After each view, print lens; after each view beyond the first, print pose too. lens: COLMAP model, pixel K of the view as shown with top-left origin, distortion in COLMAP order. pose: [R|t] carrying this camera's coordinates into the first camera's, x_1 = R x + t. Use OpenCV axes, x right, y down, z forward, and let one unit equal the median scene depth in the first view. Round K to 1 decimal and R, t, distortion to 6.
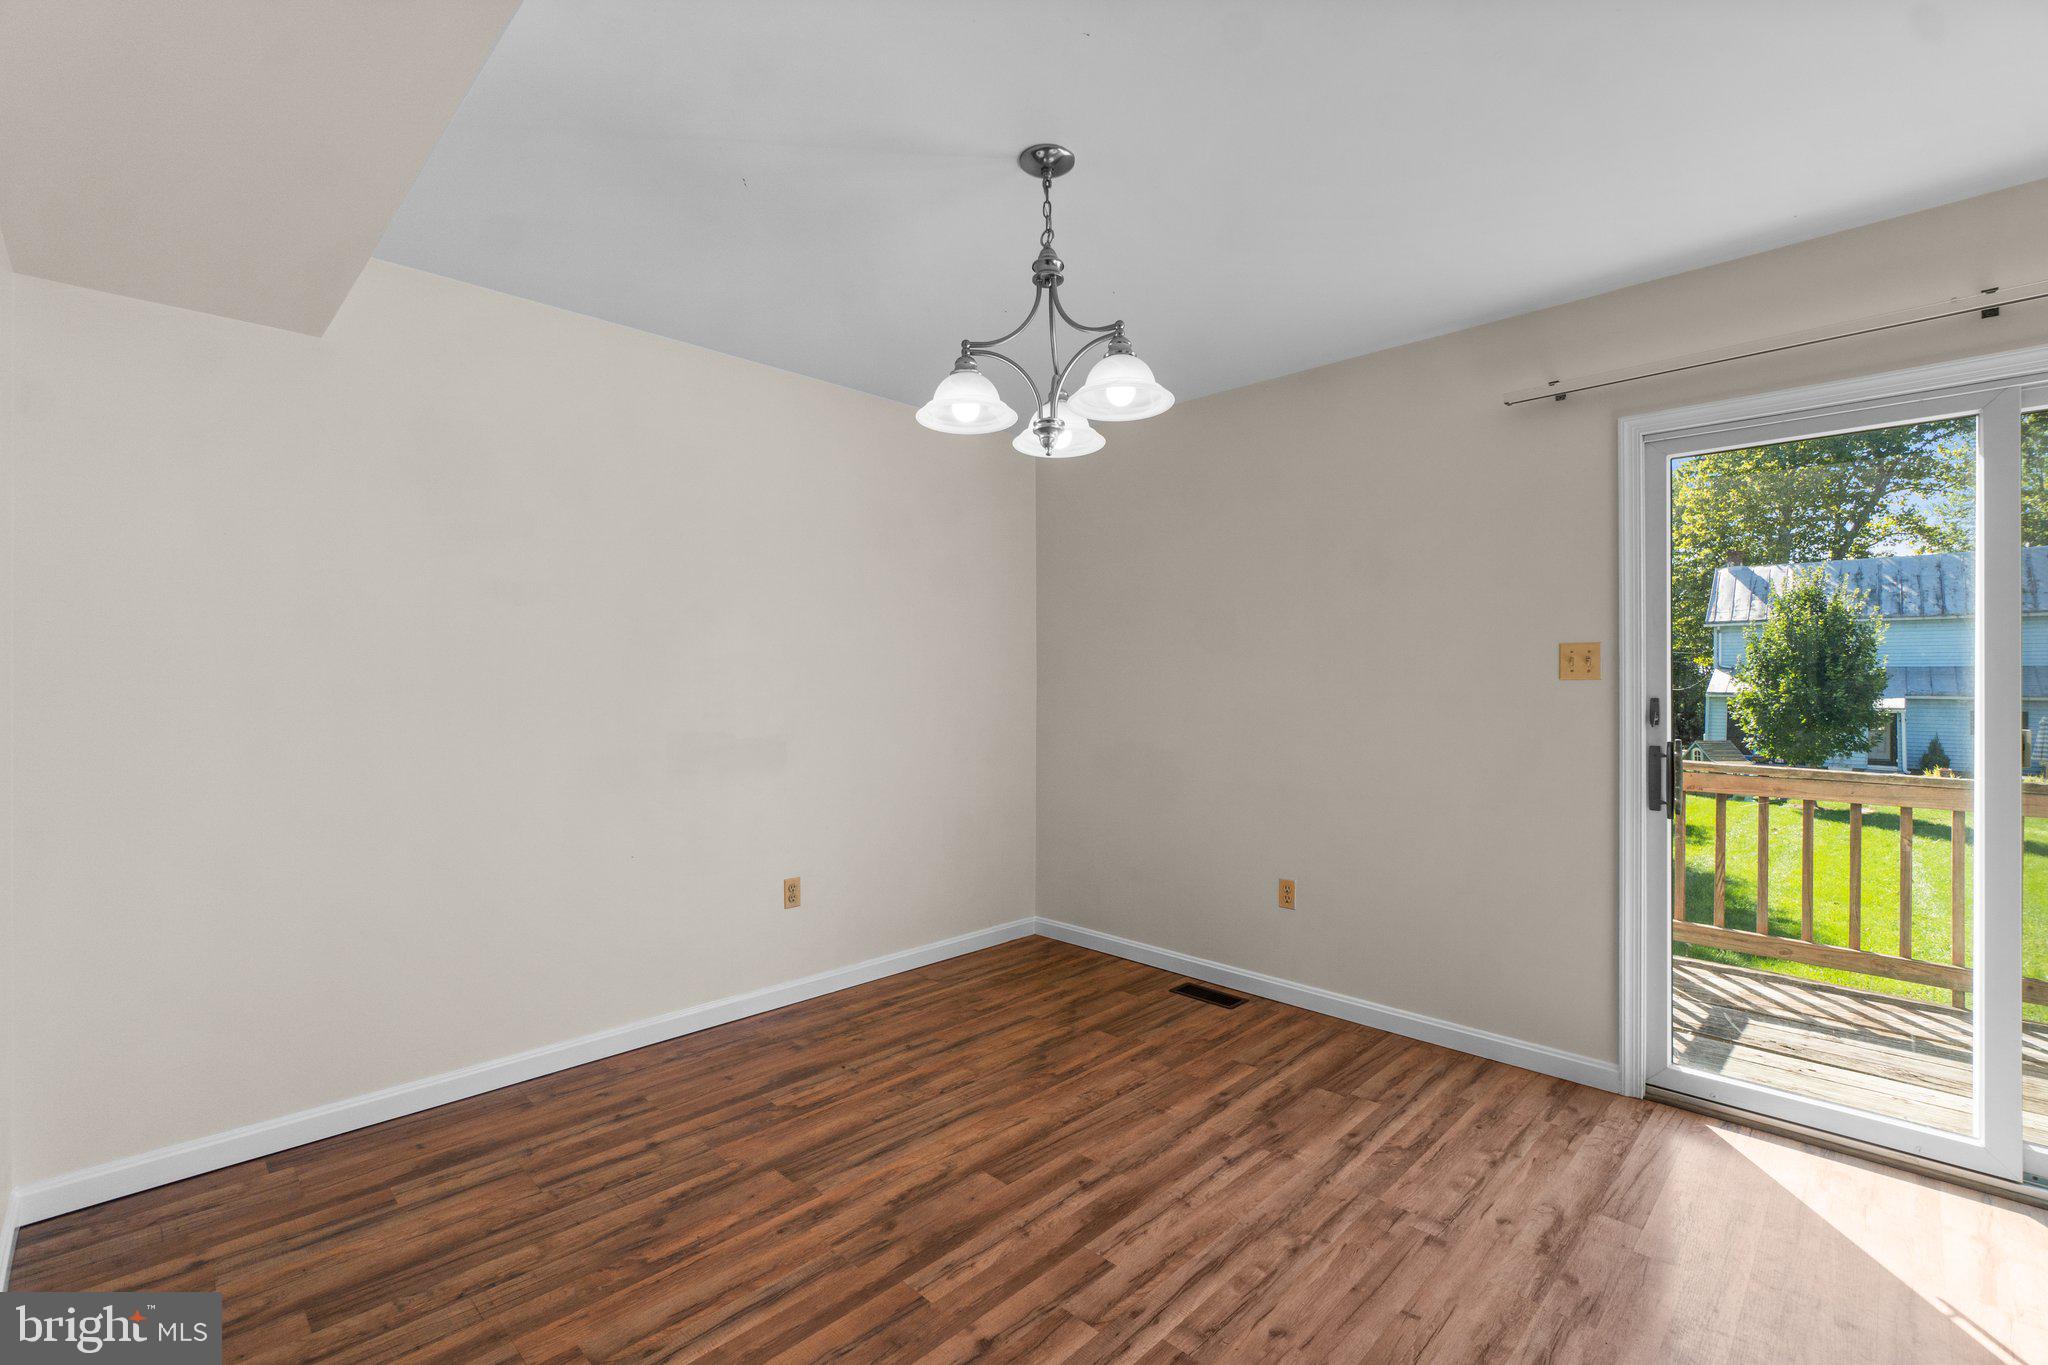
lens RADIAL K [[889.0, 0, 1024.0], [0, 889.0, 677.2], [0, 0, 1]] dist [-0.006361, 0.002475]
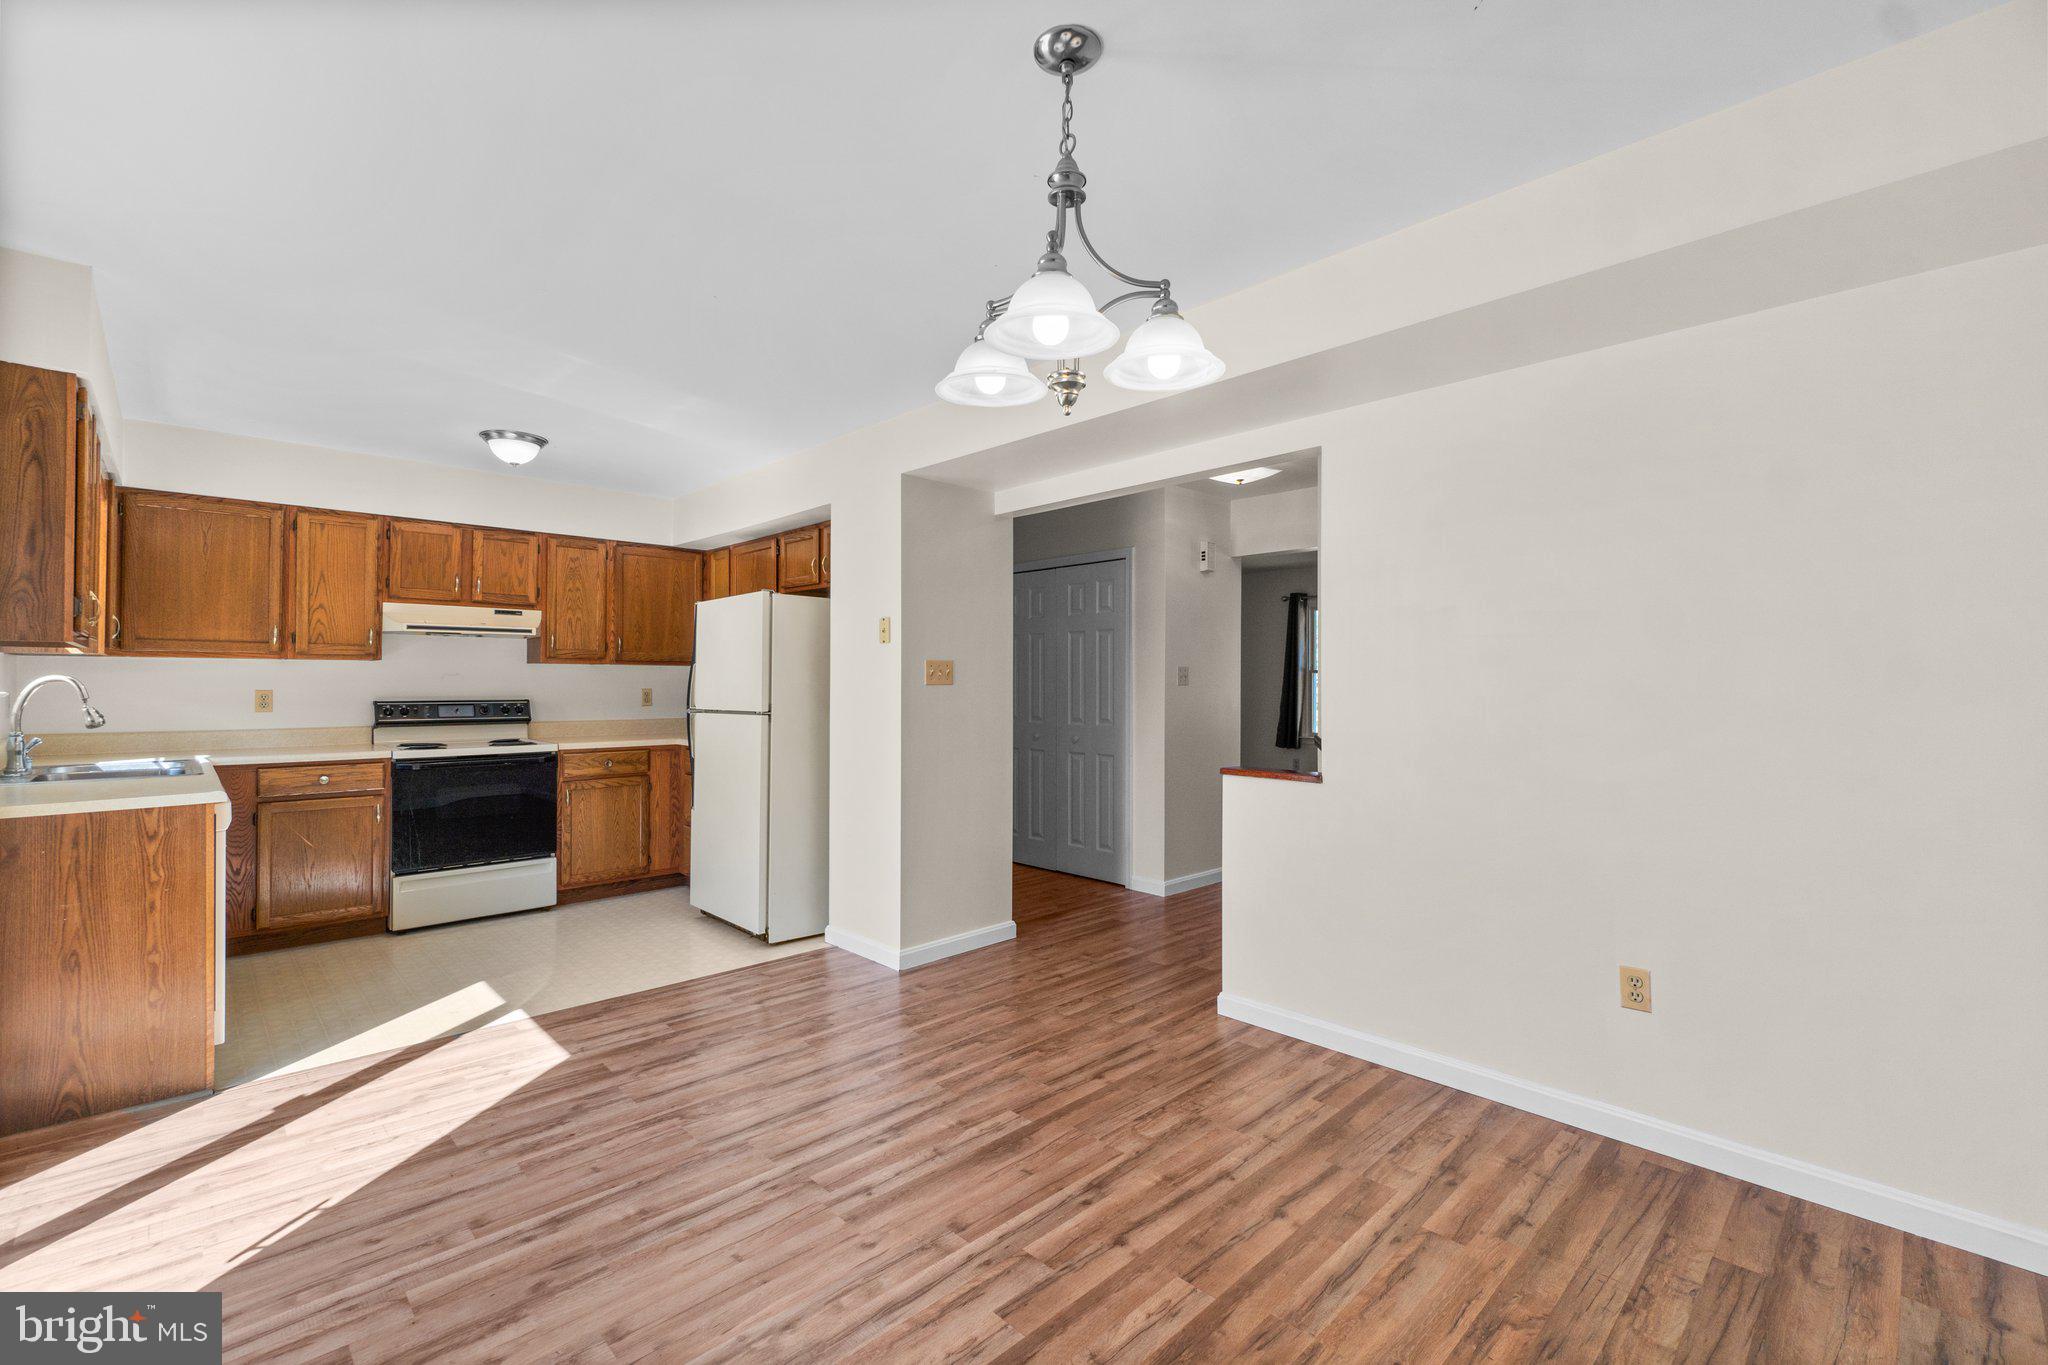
lens RADIAL K [[889.0, 0, 1025.7], [0, 889.0, 679.4], [0, 0, 1]] dist [-0.006361, 0.002475]
pose [[-0.999776, -0.001847, 0.021074, 0.036260], [-0.001950, 0.999986, -0.004894, 0.003184], [-0.021065, -0.004934, -0.999766, 1.357374]]
